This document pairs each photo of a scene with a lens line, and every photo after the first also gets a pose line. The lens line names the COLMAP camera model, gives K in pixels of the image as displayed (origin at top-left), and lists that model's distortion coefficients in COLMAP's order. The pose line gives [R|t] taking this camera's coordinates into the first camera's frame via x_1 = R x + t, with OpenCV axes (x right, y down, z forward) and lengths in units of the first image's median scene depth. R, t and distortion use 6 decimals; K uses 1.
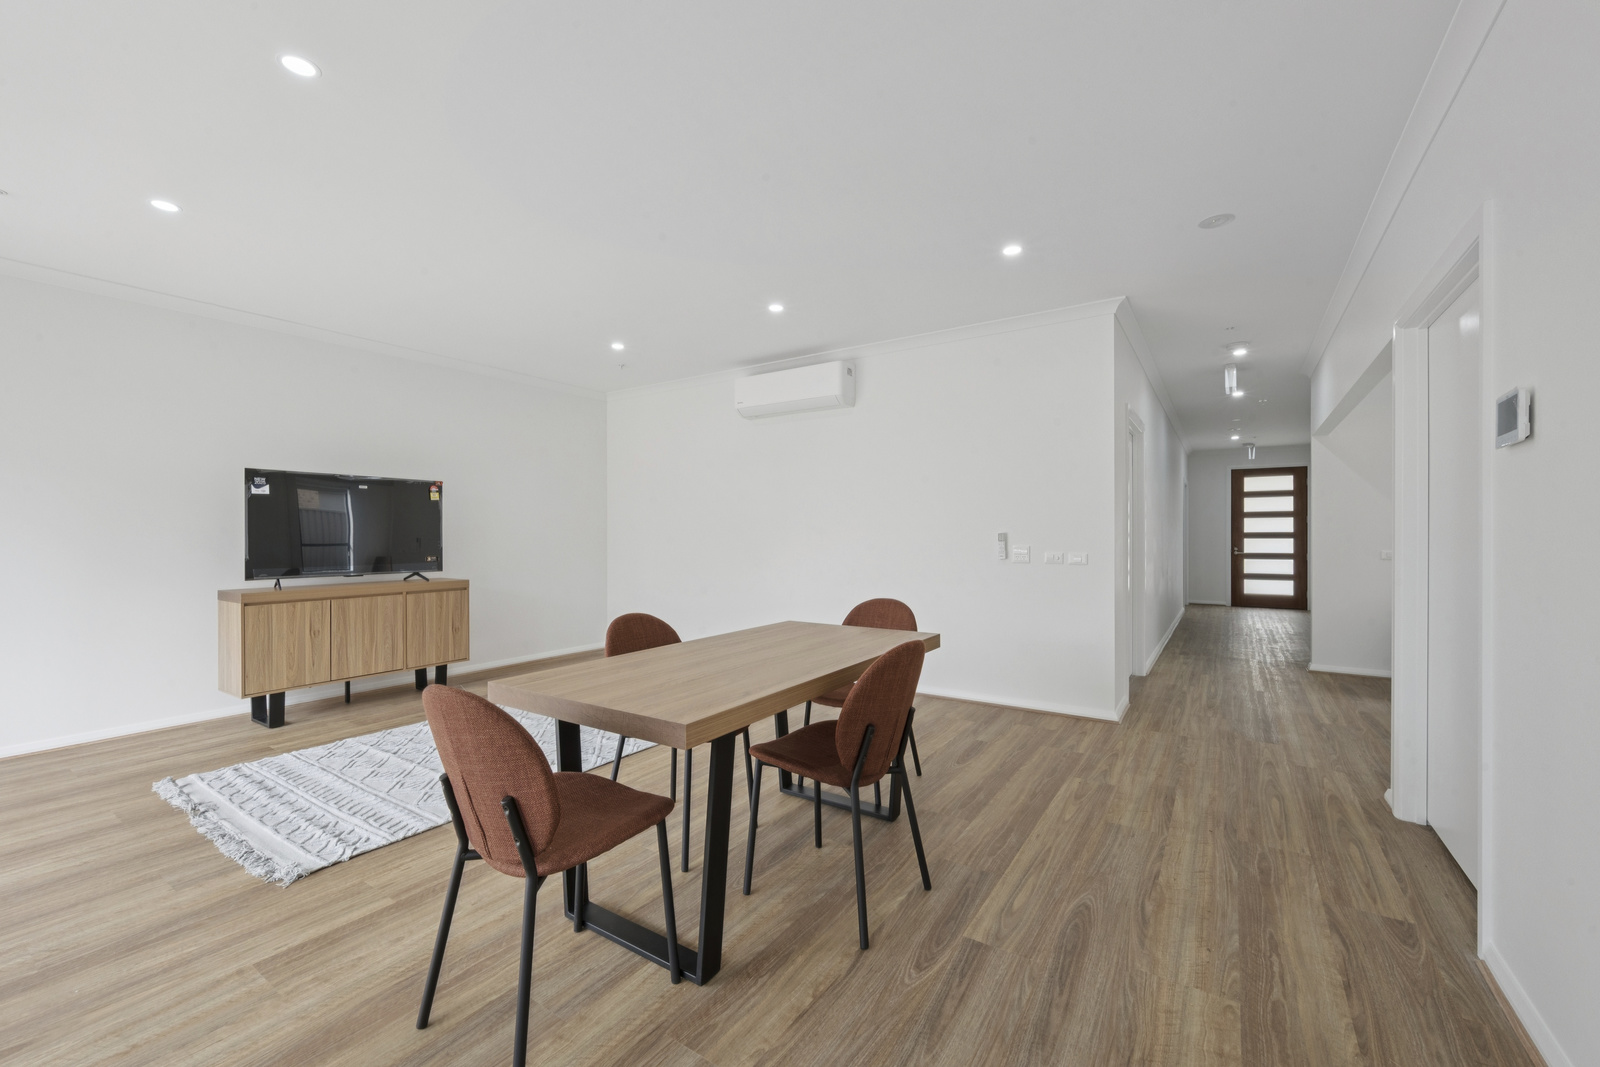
lens RADIAL K [[644.6, 0, 799.0], [0, 644.6, 528.1], [0, 0, 1]] dist [0.001353, 0.000653]
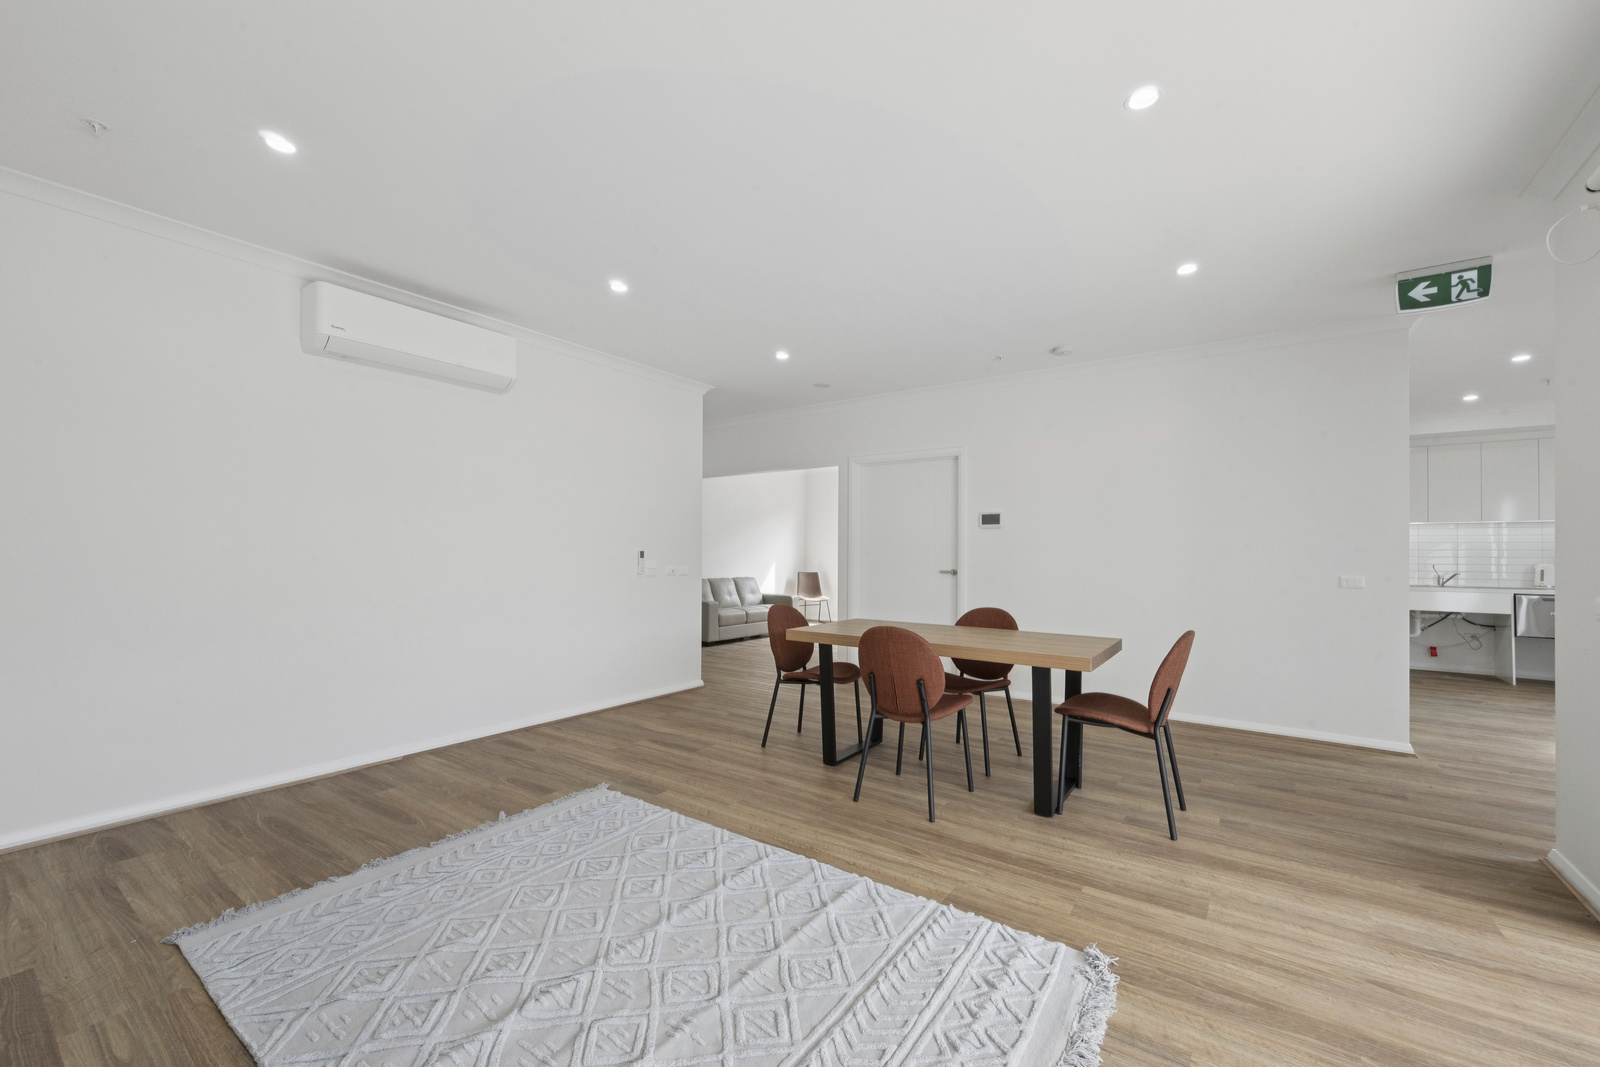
lens RADIAL K [[644.6, 0, 794.3], [0, 644.6, 541.3], [0, 0, 1]] dist [0.001353, 0.000653]
pose [[0.035166, 0.019766, 0.999186, -0.874970], [-0.015737, 0.999691, -0.019222, 0.009682], [-0.999258, -0.015048, 0.035466, 0.730099]]
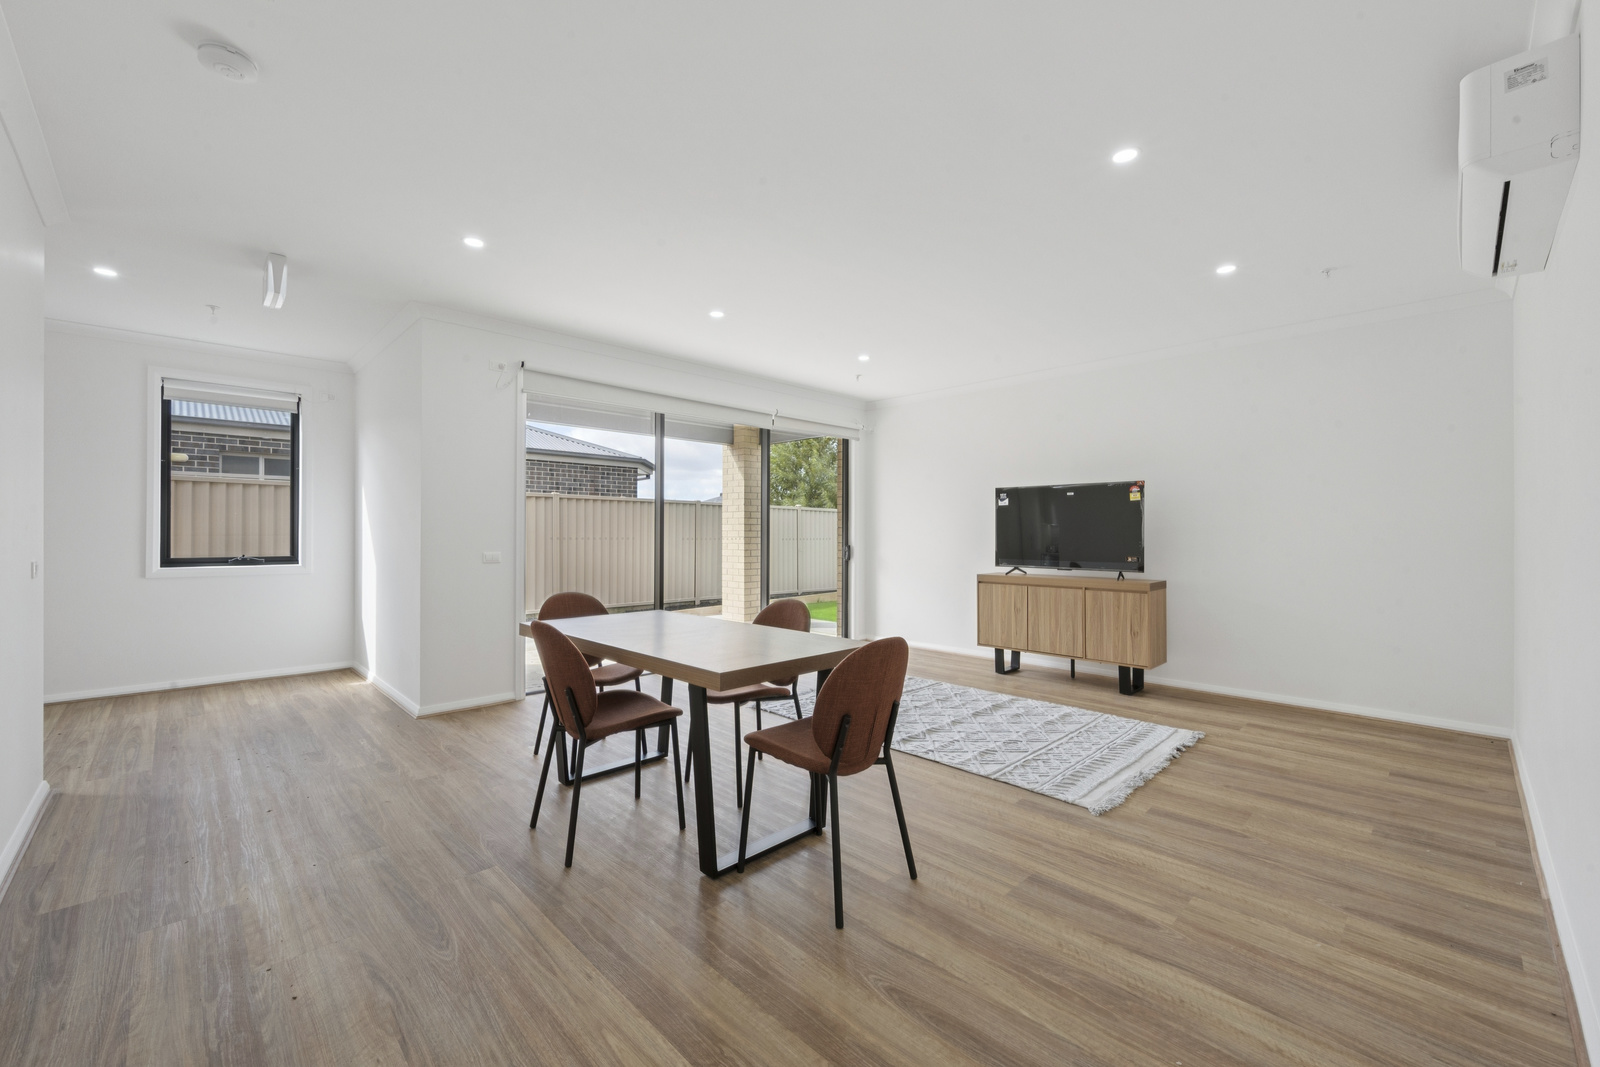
lens RADIAL K [[644.6, 0, 798.0], [0, 644.6, 526.7], [0, 0, 1]] dist [0.001353, 0.000653]
pose [[-0.211581, -0.009676, -0.977313, 0.601612], [0.005067, 0.999927, -0.010996, 0.006302], [0.977347, -0.007278, -0.211517, 0.824507]]
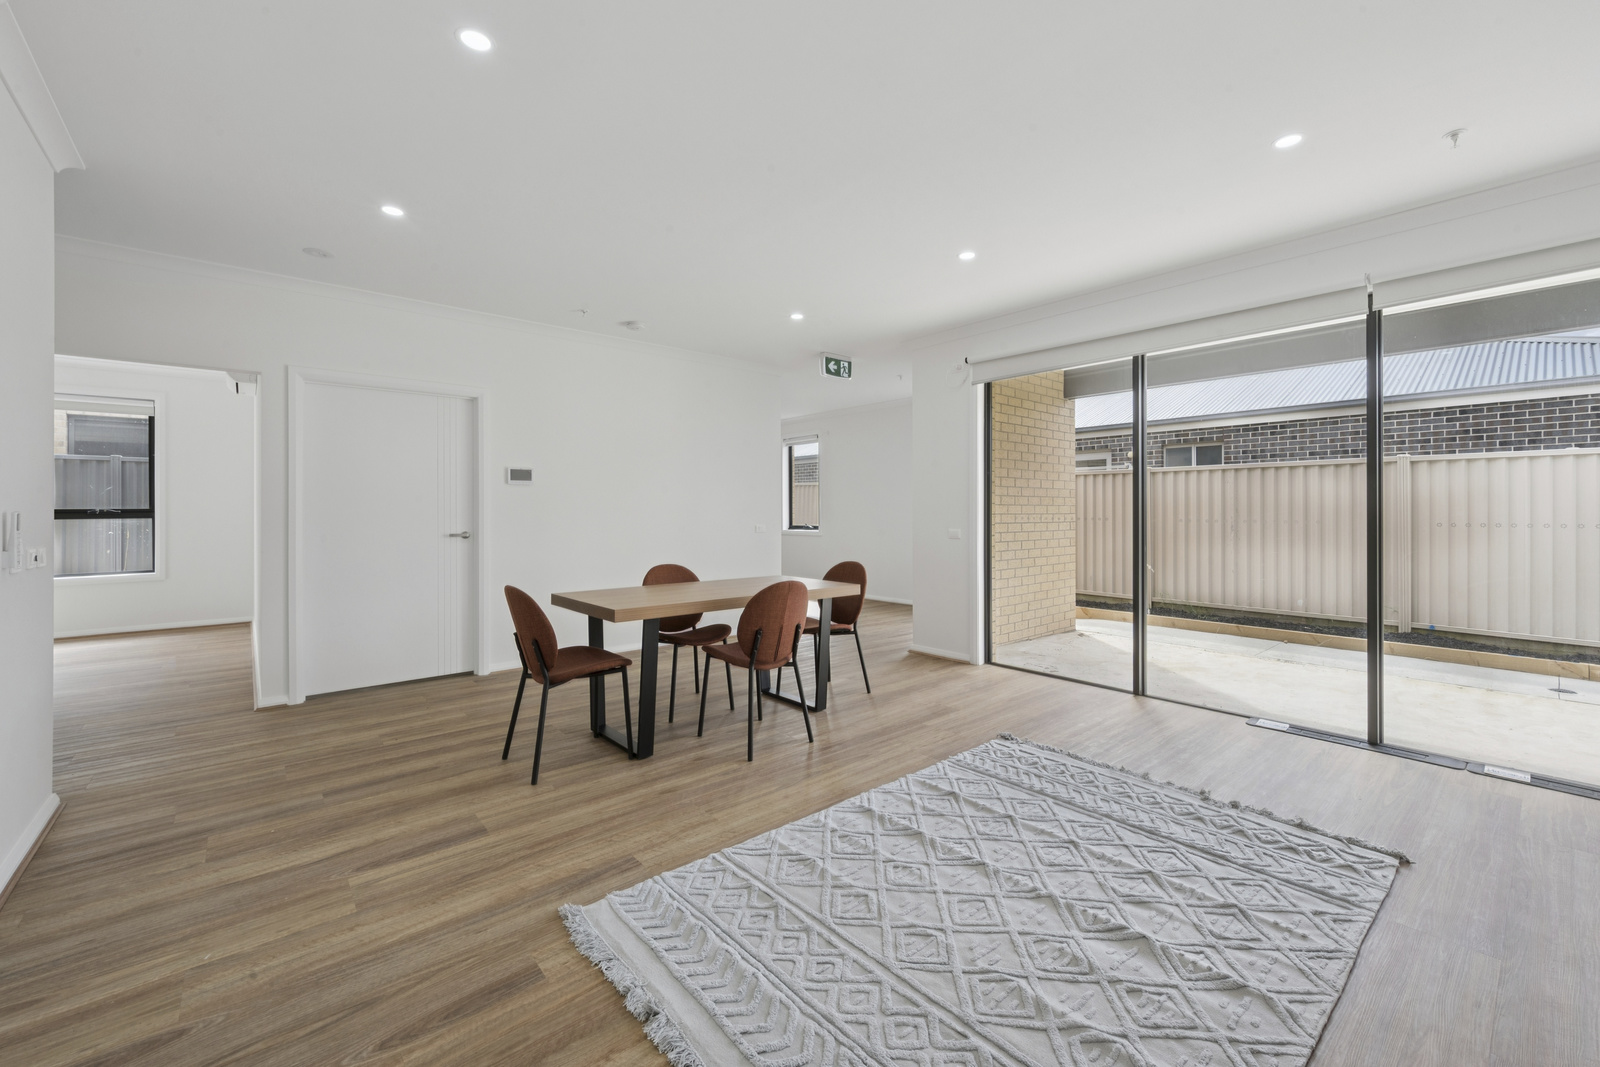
lens RADIAL K [[644.6, 0, 813.6], [0, 644.6, 507.0], [0, 0, 1]] dist [0.001353, 0.000653]
pose [[-0.964936, 0.004226, 0.262450, -0.397608], [-0.000050, 0.999867, -0.016282, 0.011940], [-0.262484, -0.015724, -0.964808, 1.380718]]
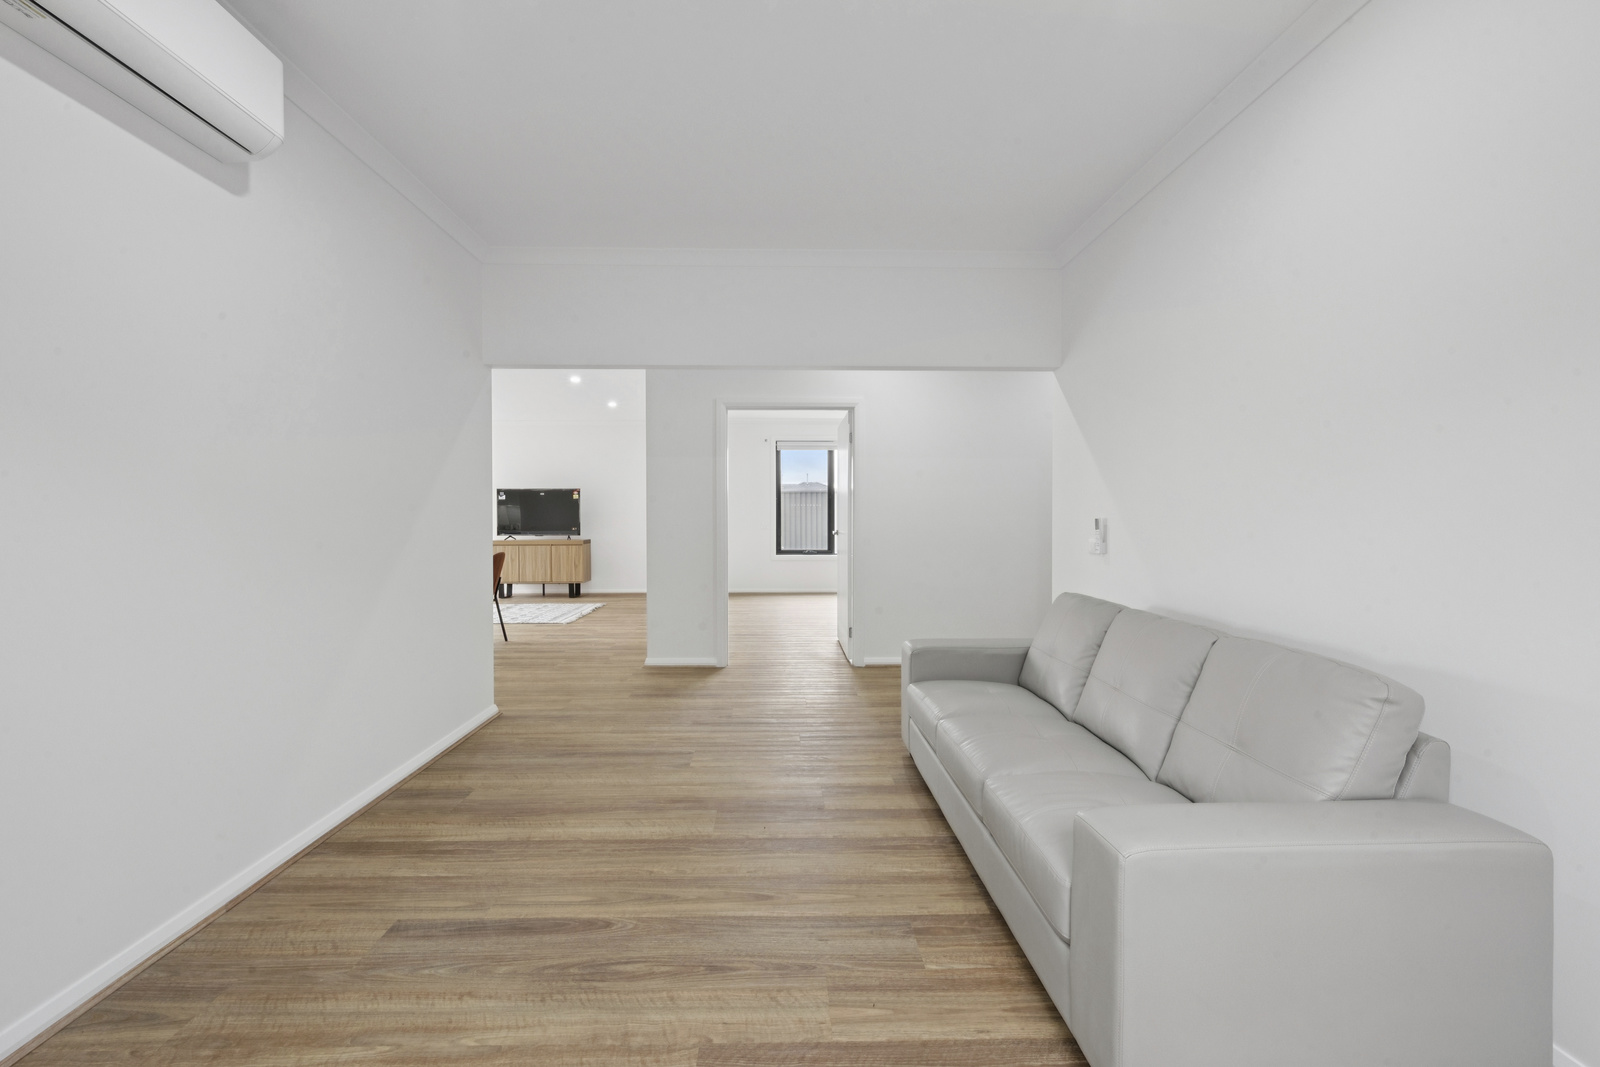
lens RADIAL K [[644.6, 0, 786.9], [0, 644.6, 526.5], [0, 0, 1]] dist [0.001353, 0.000653]
pose [[0.564792, 0.008915, -0.825185, 1.614165], [0.008479, 0.999826, 0.016605, 0.015688], [0.825190, -0.016375, 0.564618, 0.507698]]
